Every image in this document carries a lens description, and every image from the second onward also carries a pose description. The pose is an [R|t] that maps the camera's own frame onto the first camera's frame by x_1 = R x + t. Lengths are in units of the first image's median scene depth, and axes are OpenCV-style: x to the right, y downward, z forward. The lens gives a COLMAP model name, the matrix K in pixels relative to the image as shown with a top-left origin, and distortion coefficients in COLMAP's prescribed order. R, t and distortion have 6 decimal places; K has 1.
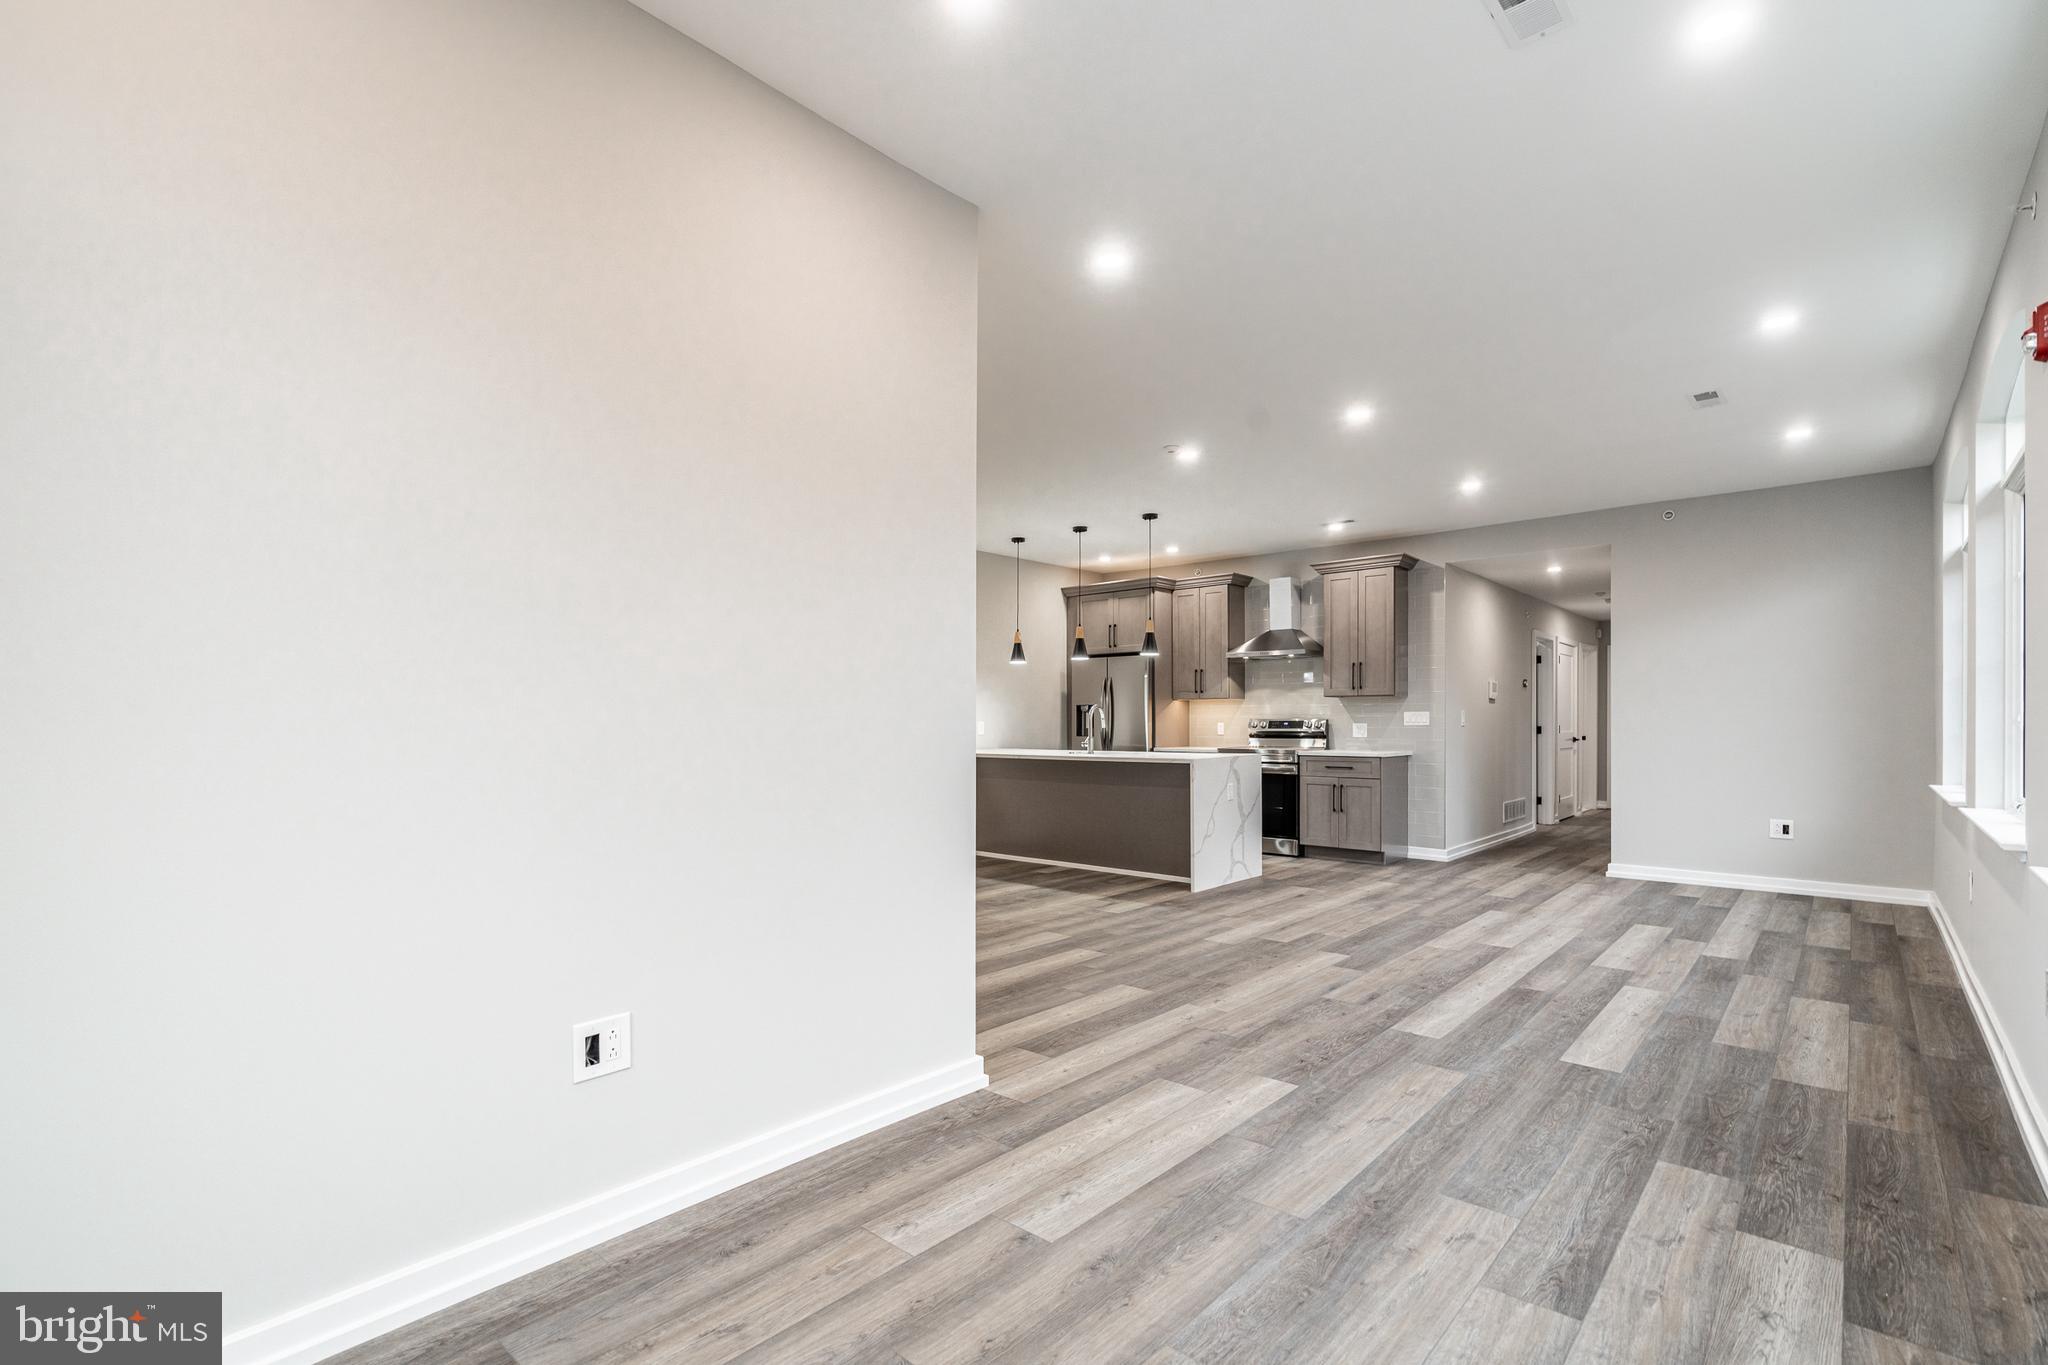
lens RADIAL K [[947.4, 0, 1014.4], [0, 947.4, 719.4], [0, 0, 1]] dist [0.000703, 0.000252]
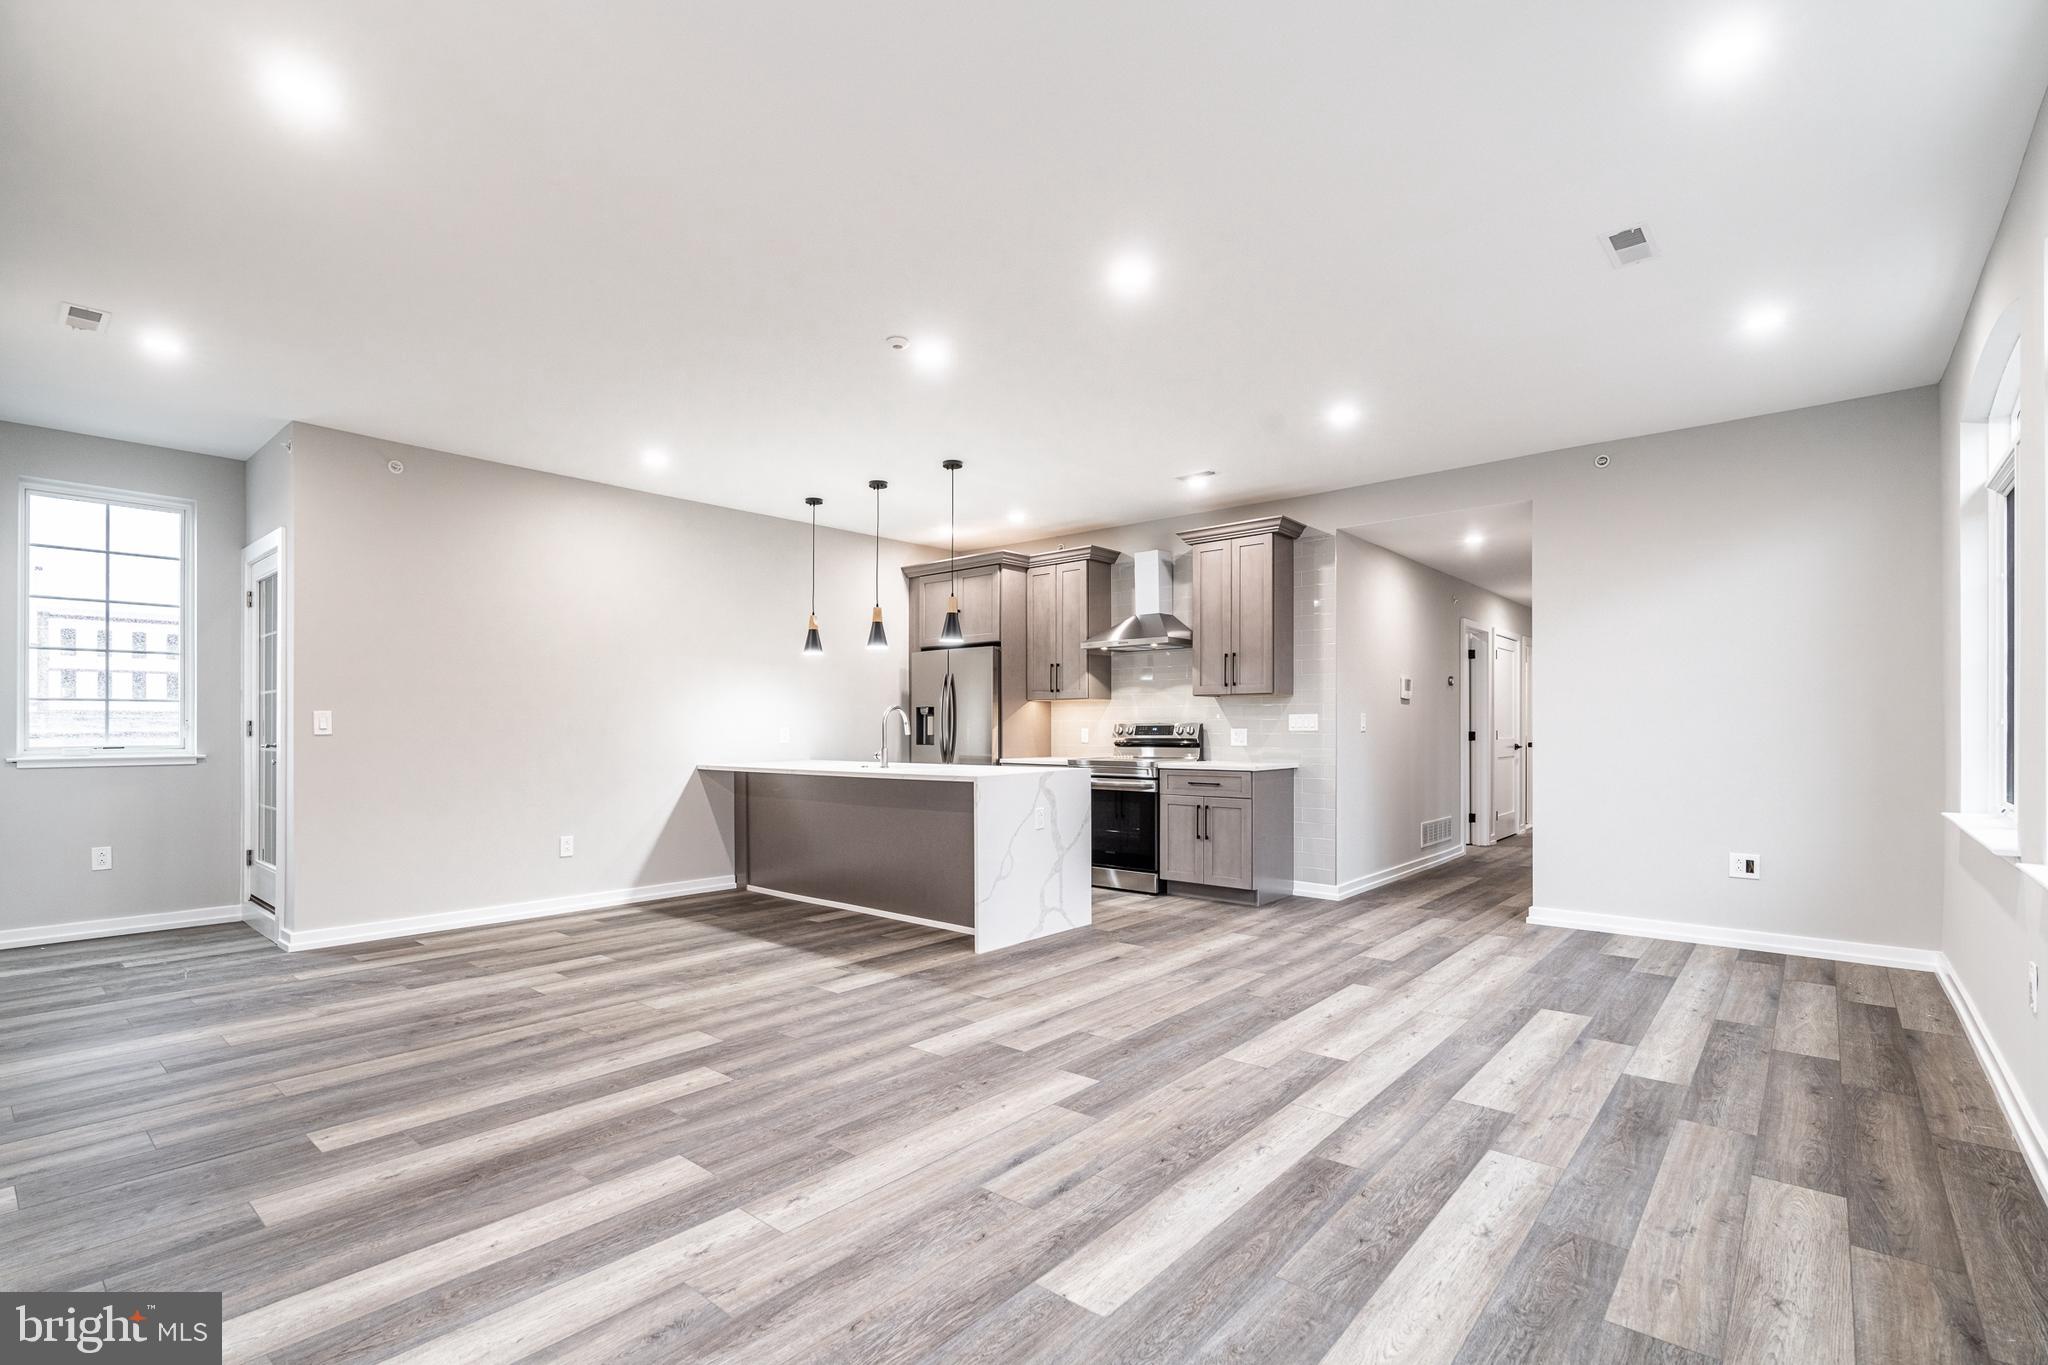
lens RADIAL K [[943.1, 0, 1020.9], [0, 943.1, 724.6], [0, 0, 1]] dist [-0.005666, 0.001572]
pose [[0.999815, -0.001745, 0.019144, 0.261341], [0.001758, 0.999998, -0.000681, 0.001499], [-0.019143, 0.000714, 0.999817, 0.312515]]
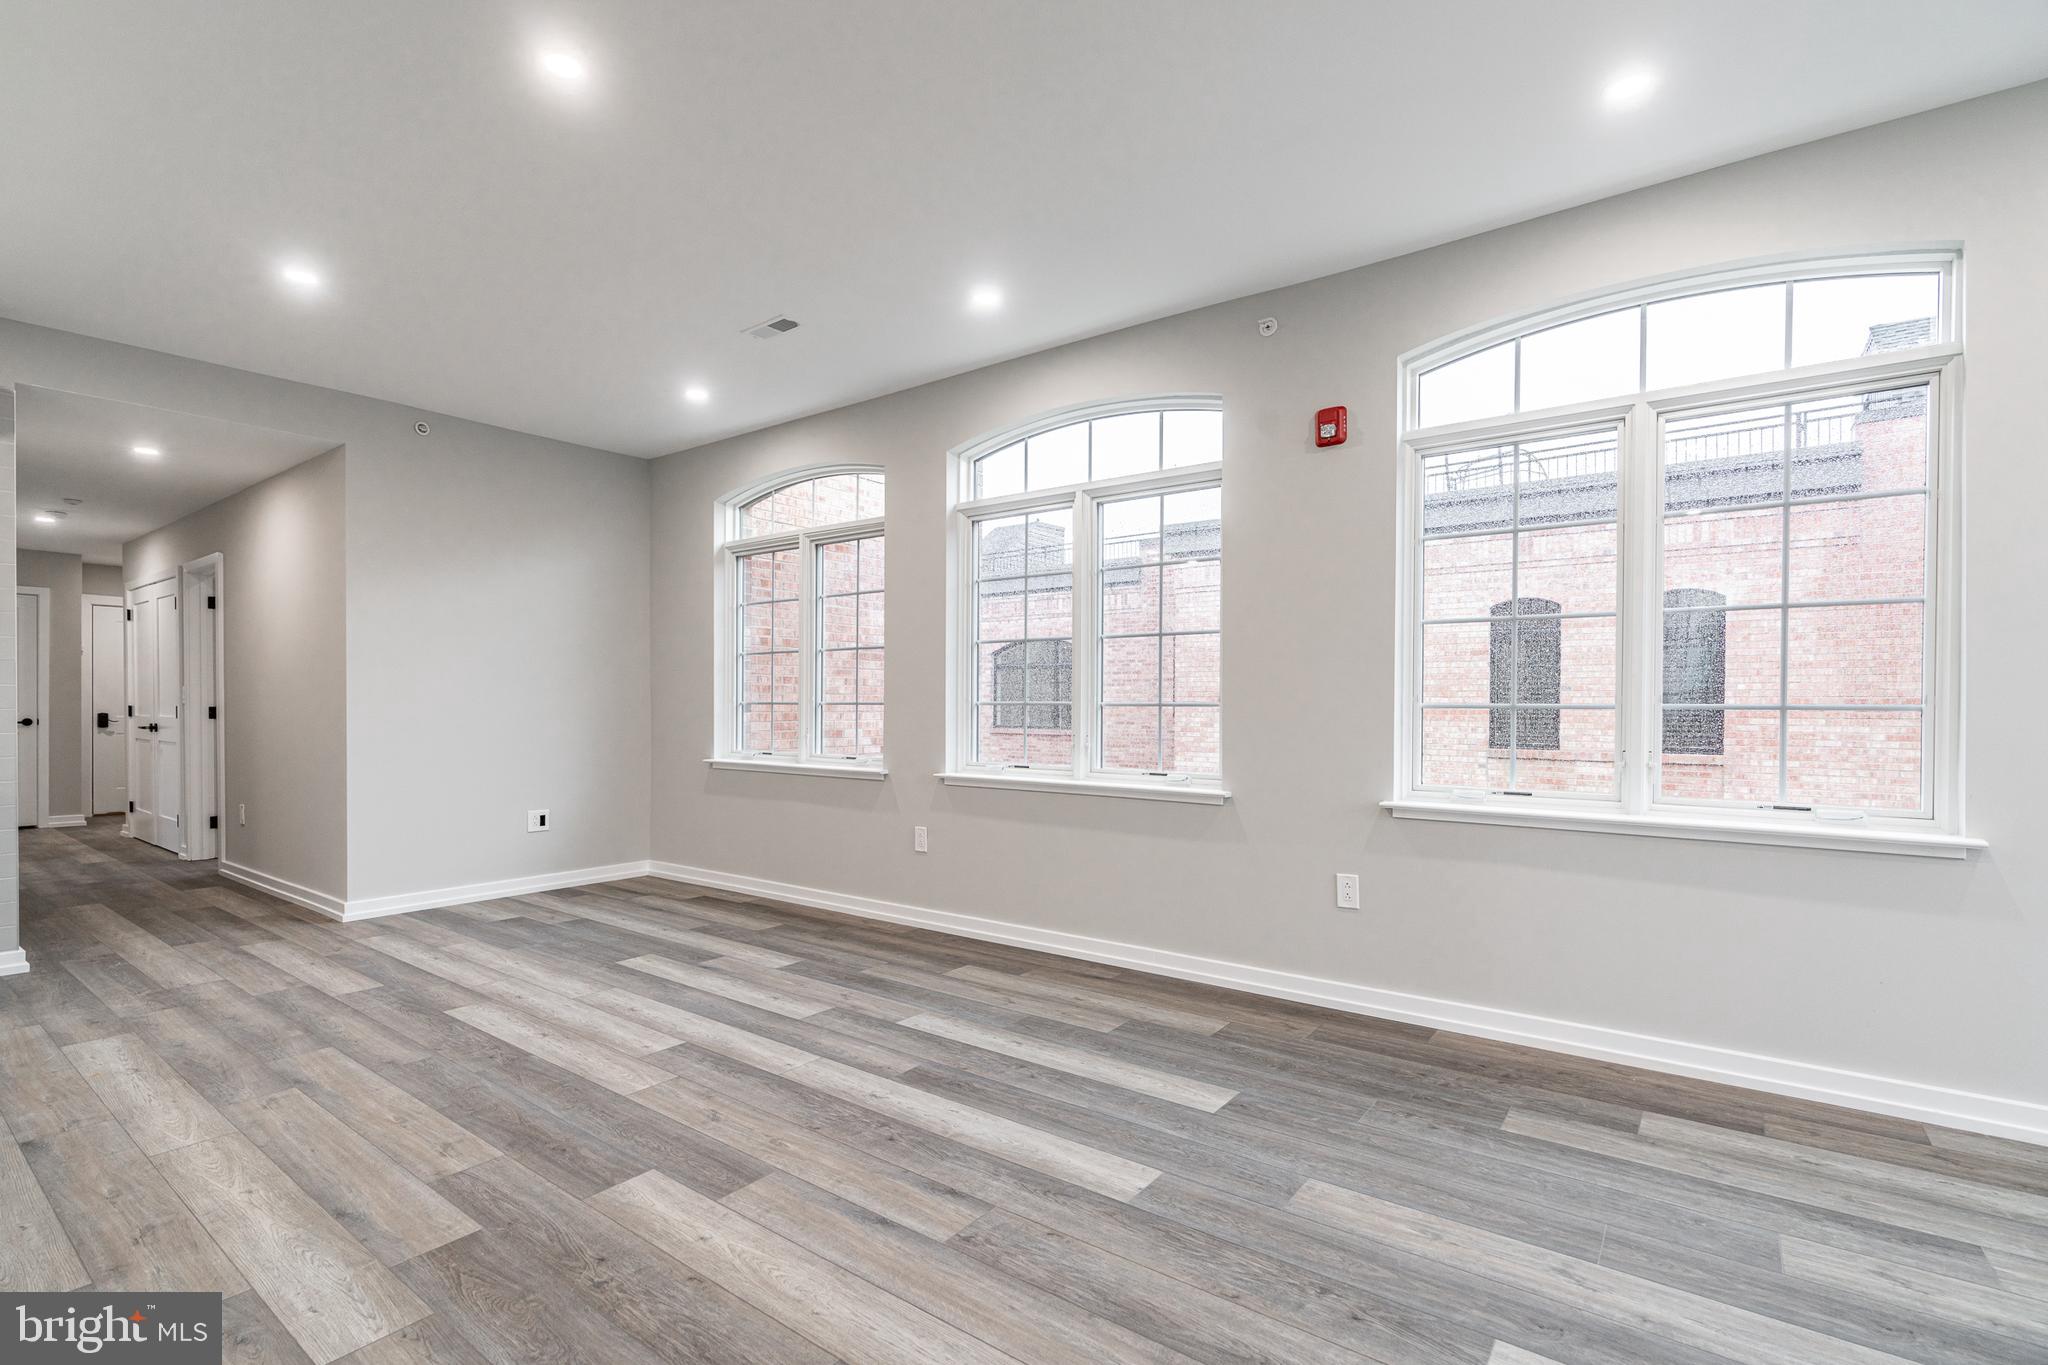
lens RADIAL K [[936.2, 0, 1019.0], [0, 936.2, 714.8], [0, 0, 1]] dist [-0.006341, 0.001083]
pose [[-0.084909, -0.010184, 0.996337, -0.131433], [-0.005962, 0.999935, 0.009712, 0.005780], [-0.996371, -0.005116, -0.084964, 0.773610]]
